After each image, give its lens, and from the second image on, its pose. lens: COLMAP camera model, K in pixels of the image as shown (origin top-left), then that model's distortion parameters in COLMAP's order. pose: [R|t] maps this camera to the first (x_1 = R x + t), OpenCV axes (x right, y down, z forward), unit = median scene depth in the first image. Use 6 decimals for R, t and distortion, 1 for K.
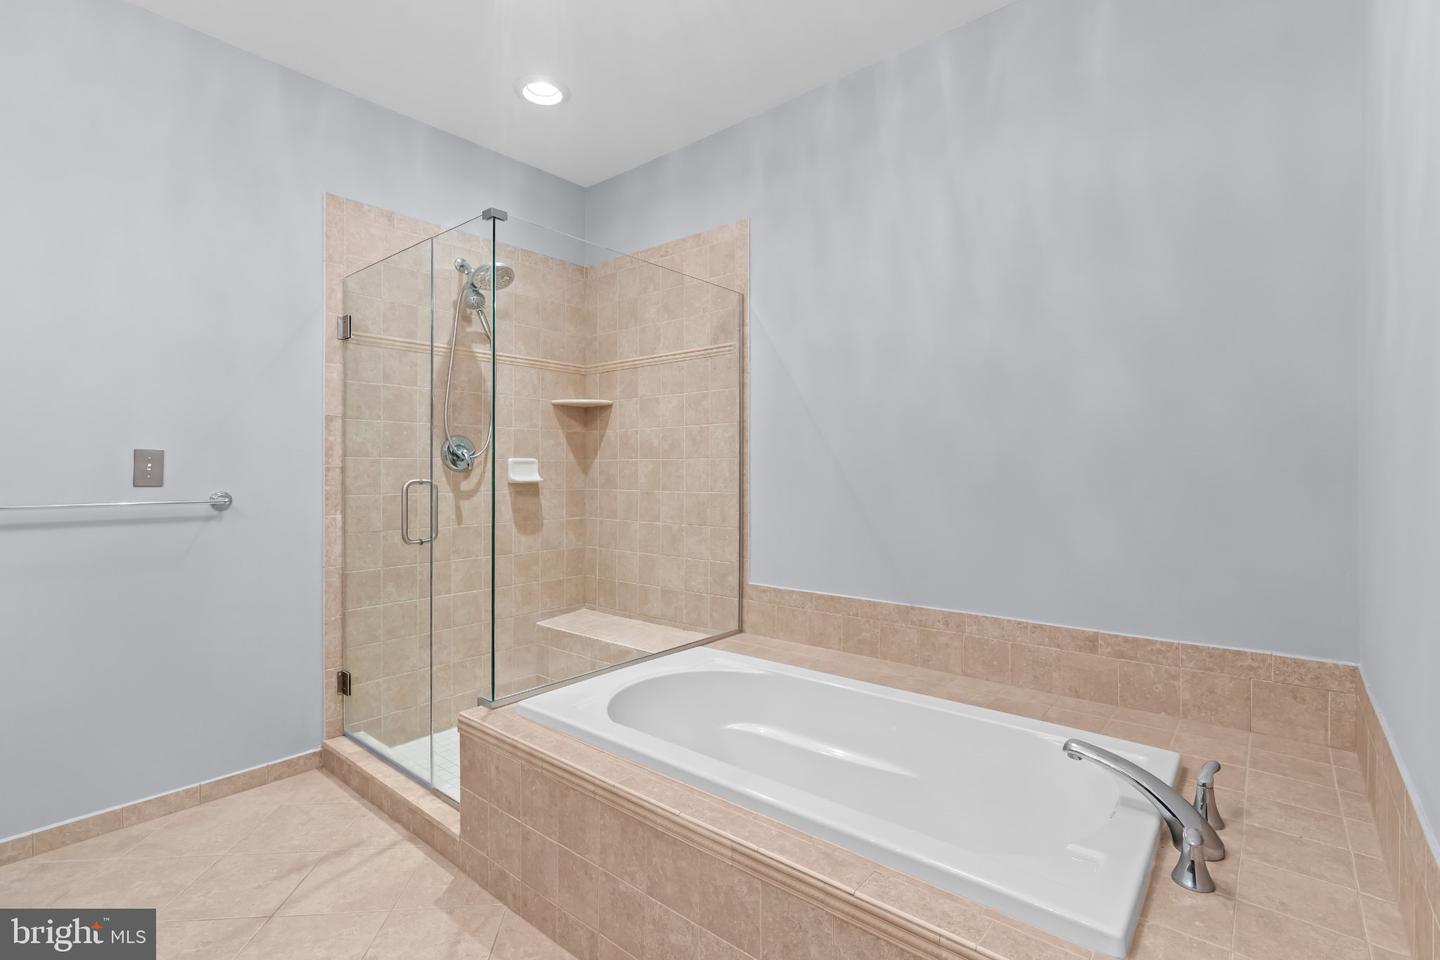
lens RADIAL K [[648.9, 0, 752.0], [0, 648.9, 467.2], [0, 0, 1]] dist [-0.007196, 0.003542]
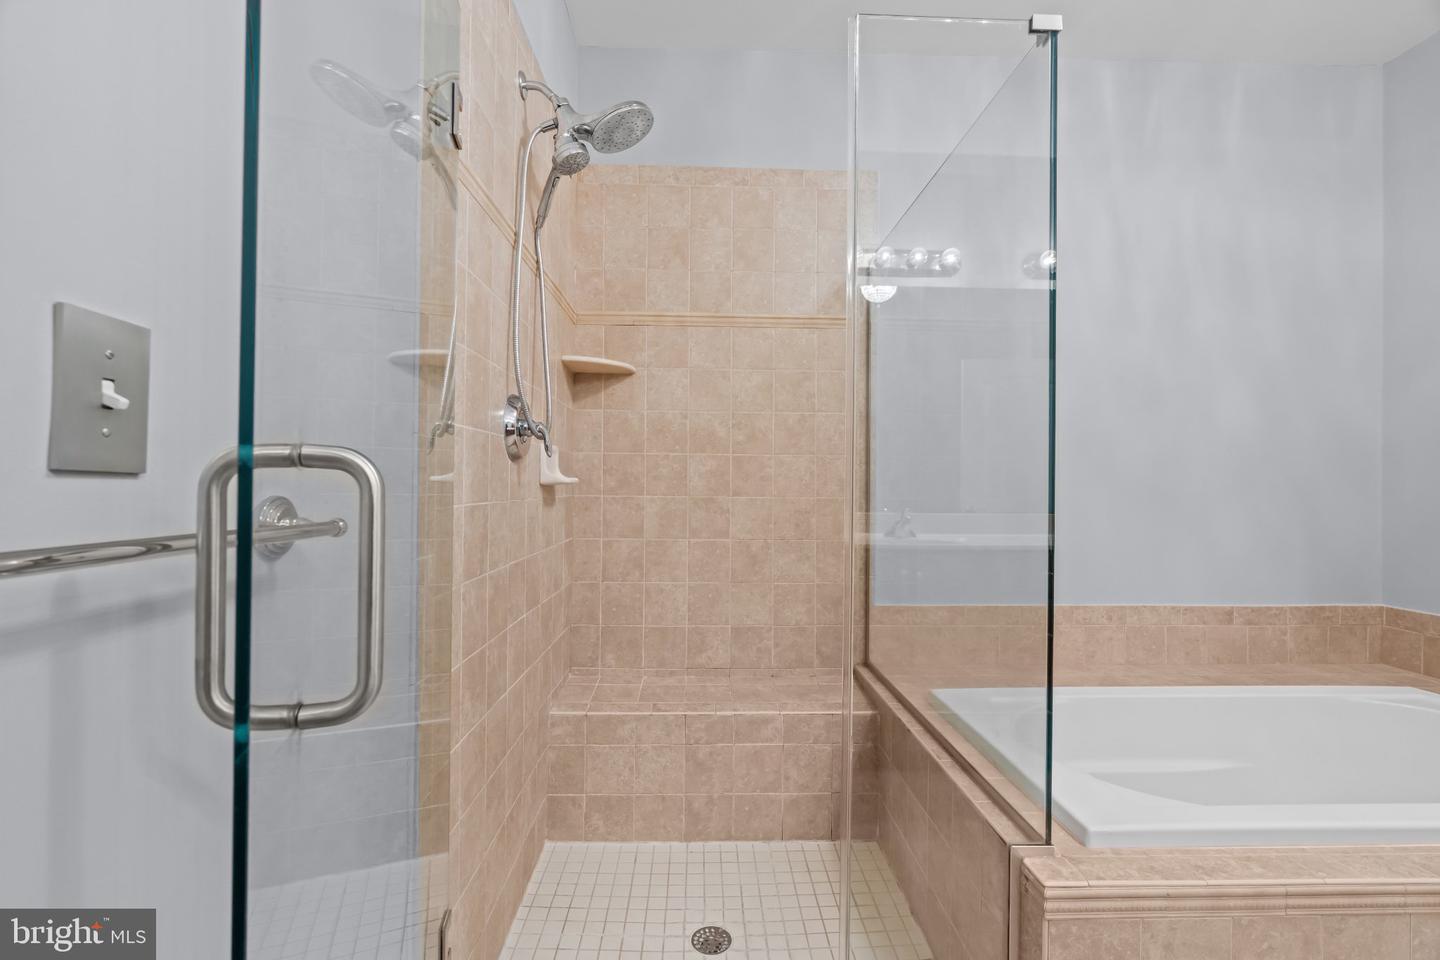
lens RADIAL K [[648.9, 0, 717.8], [0, 648.9, 479.7], [0, 0, 1]] dist [-0.007196, 0.003542]
pose [[0.764182, 0.012549, 0.644878, -0.743768], [-0.012051, 0.999914, -0.005177, 0.024596], [-0.644888, -0.003815, 0.764268, 0.516748]]
